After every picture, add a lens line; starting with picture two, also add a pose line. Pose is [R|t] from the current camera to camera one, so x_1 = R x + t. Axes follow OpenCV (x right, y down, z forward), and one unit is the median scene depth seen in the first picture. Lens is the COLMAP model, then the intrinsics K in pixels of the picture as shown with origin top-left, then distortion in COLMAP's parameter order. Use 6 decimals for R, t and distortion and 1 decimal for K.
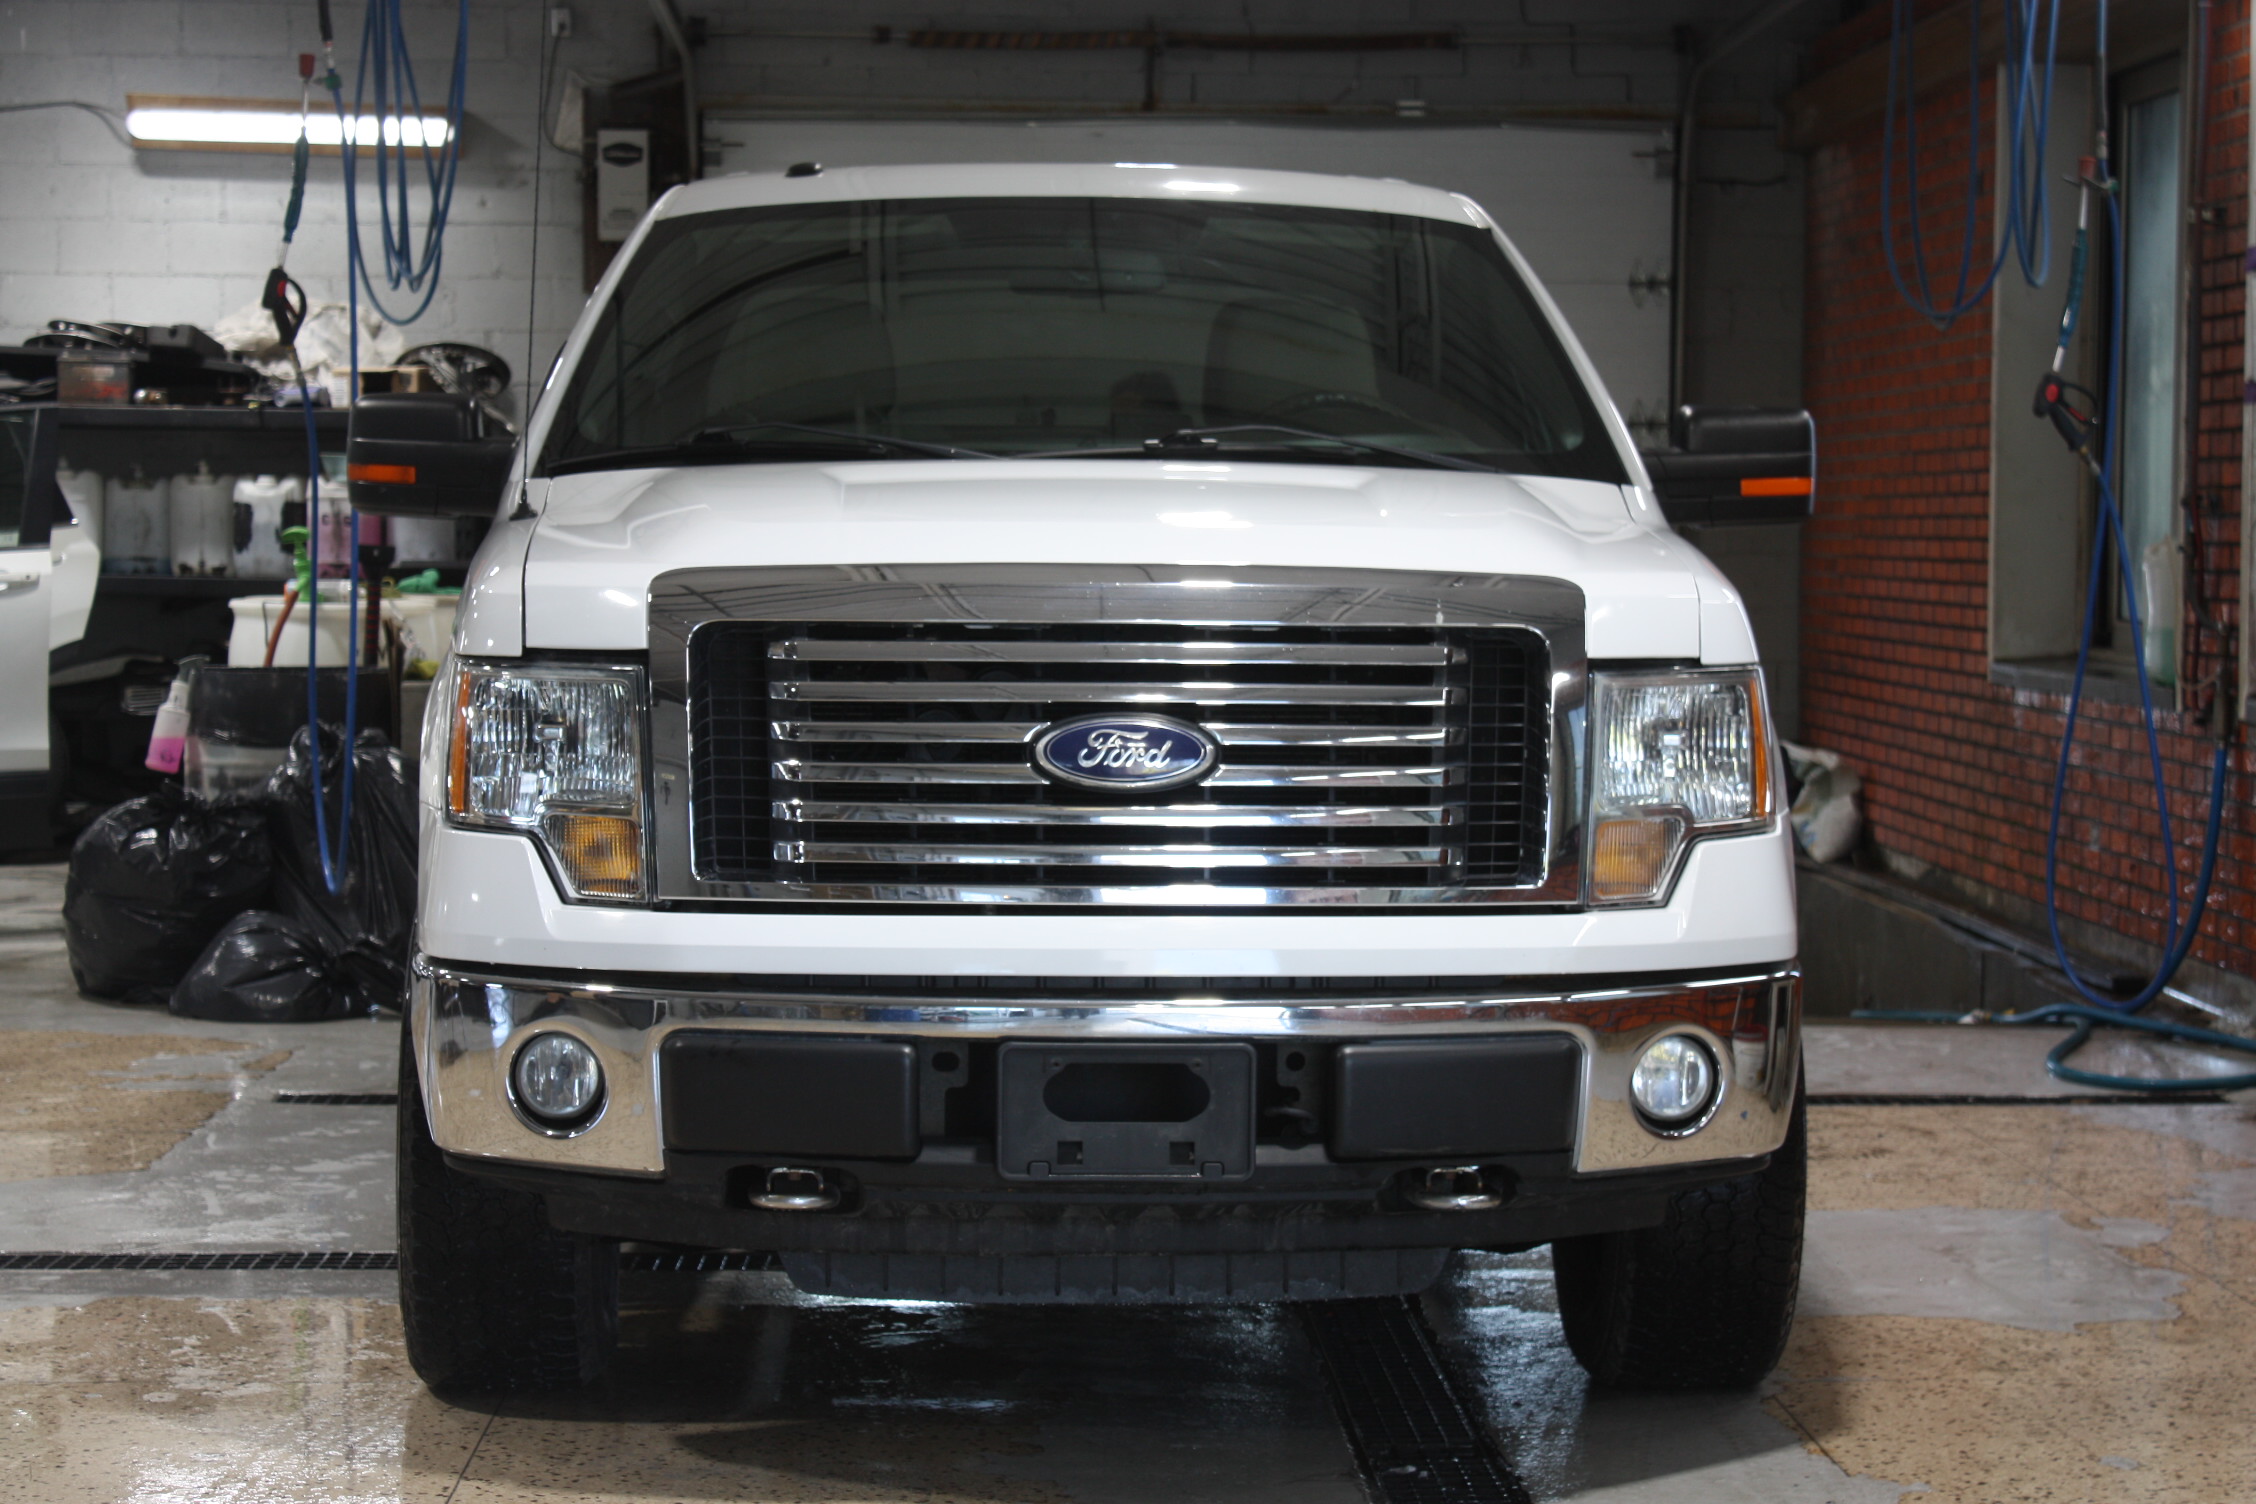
lens RADIAL K [[4747.9, 0, 1128.0], [0, 4747.9, 752.0], [0, 0, 1]] dist [0.065782, 0.535208]
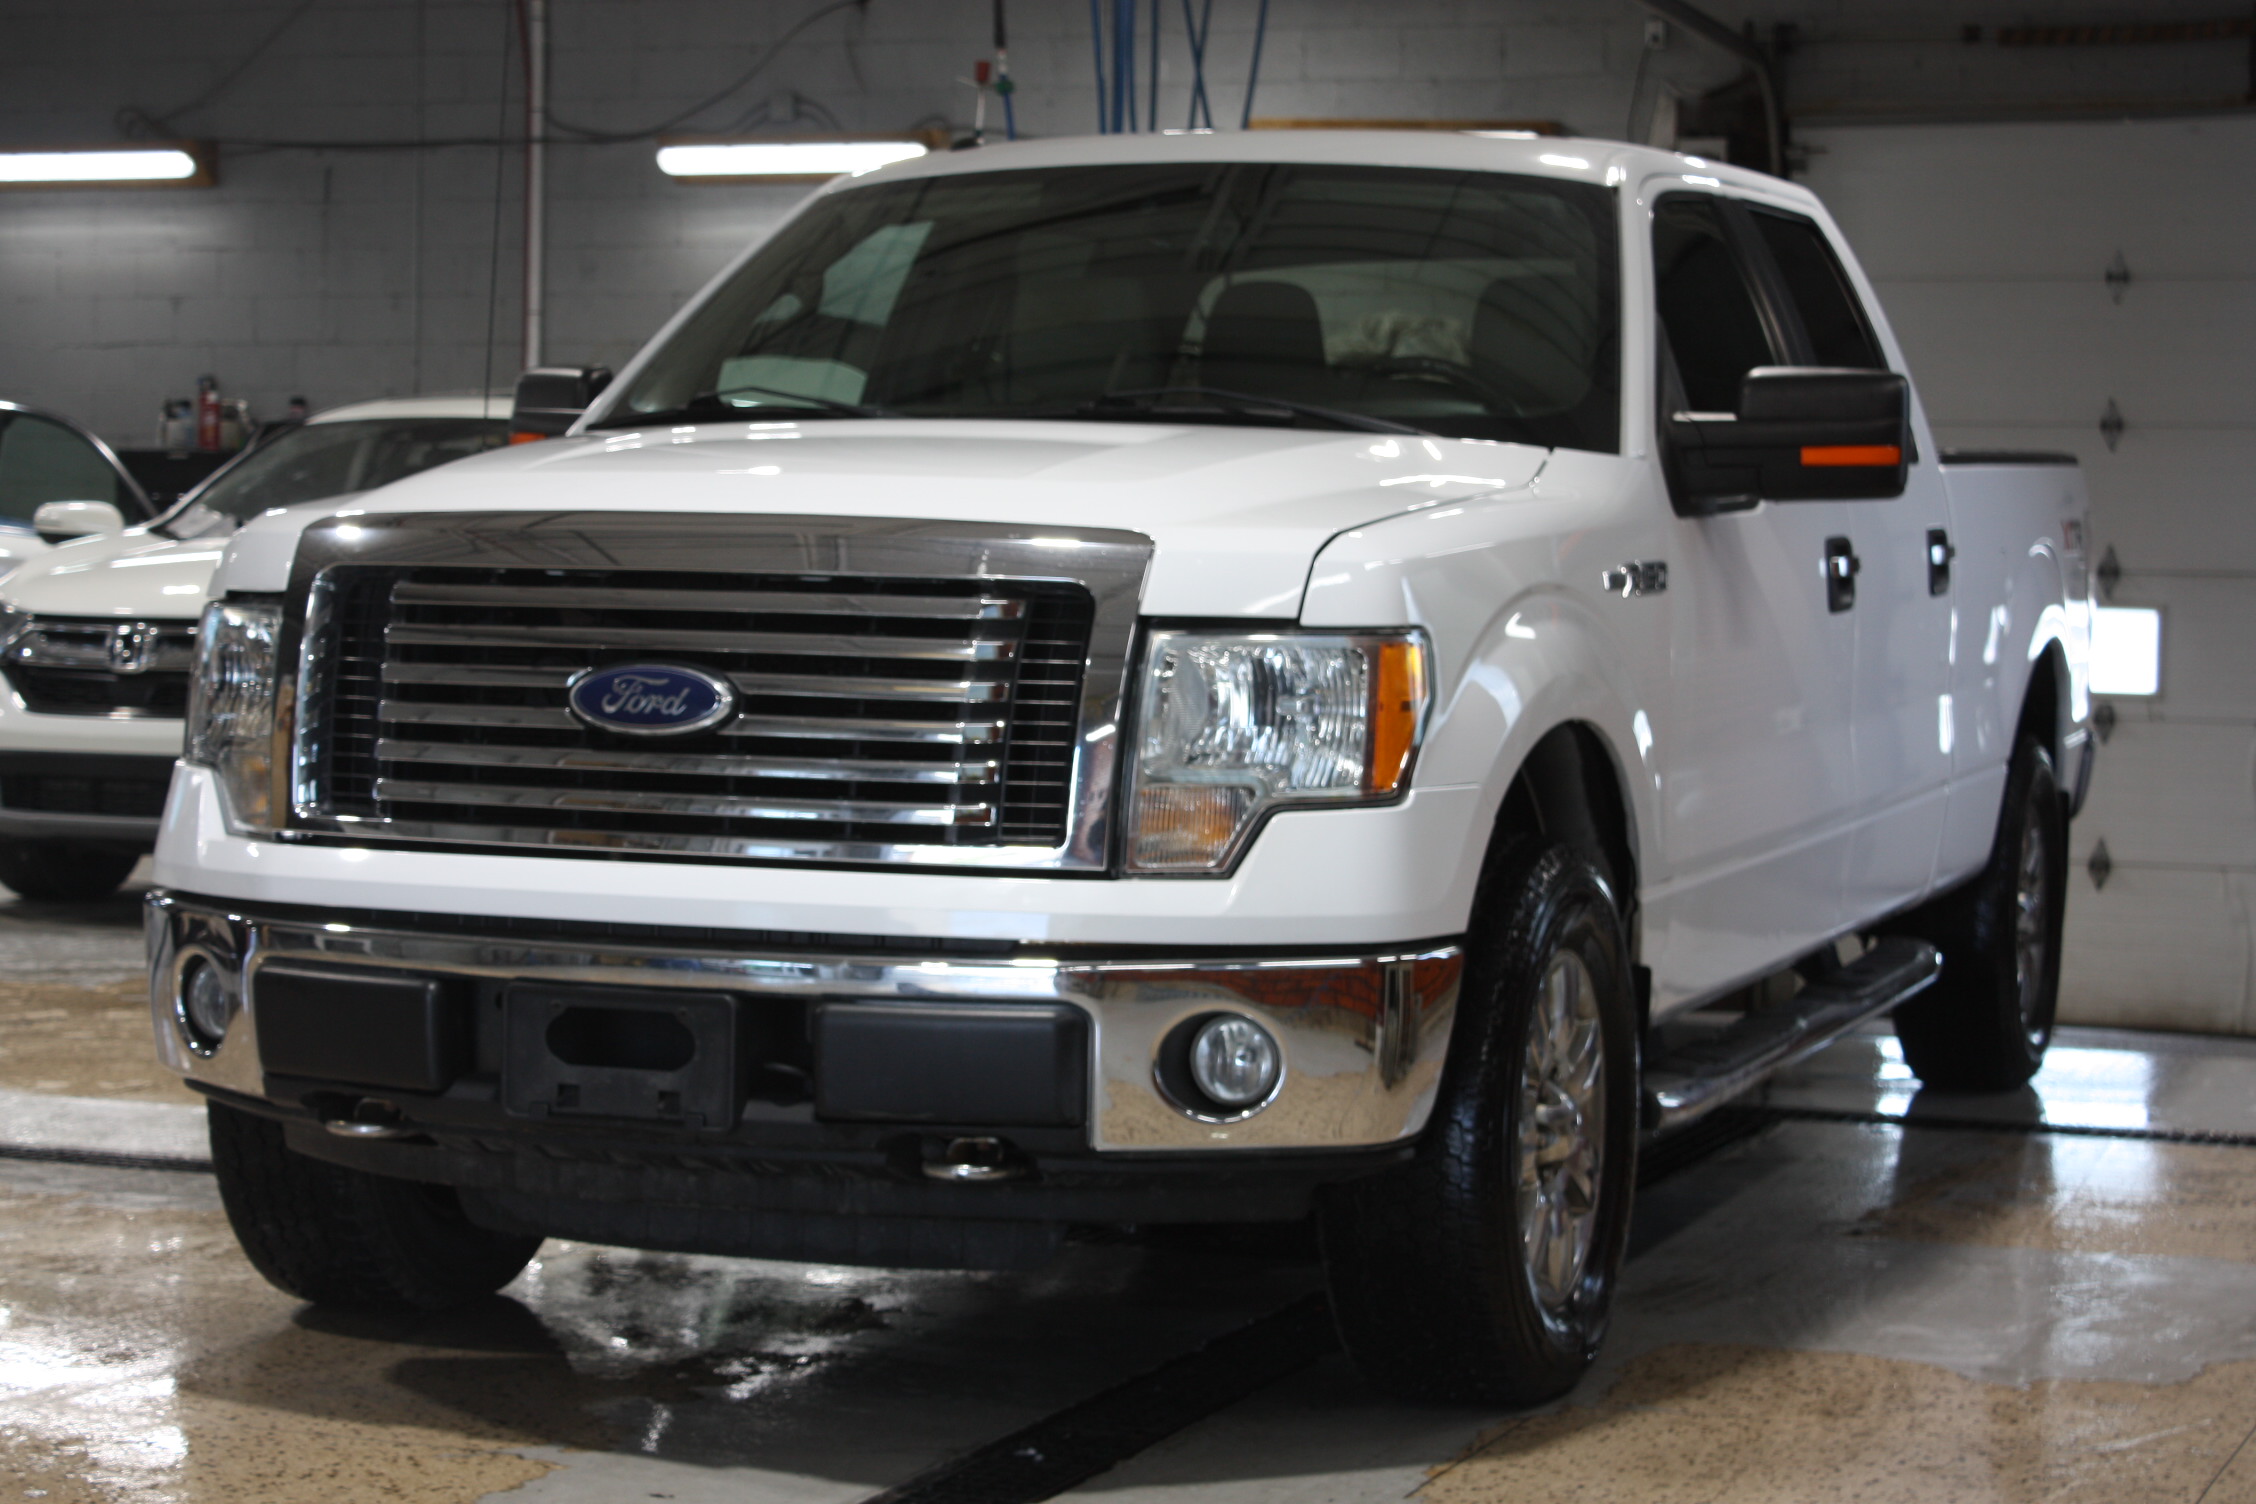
lens RADIAL K [[4625.3, 0, 1128.0], [0, 4625.3, 752.0], [0, 0, 1]] dist [0.026420, 0.205236]
pose [[0.915666, 0.026920, -0.401036, 0.467805], [-0.029714, 0.999558, -0.000749, 0.008727], [0.400839, 0.012602, 0.916062, 0.146201]]
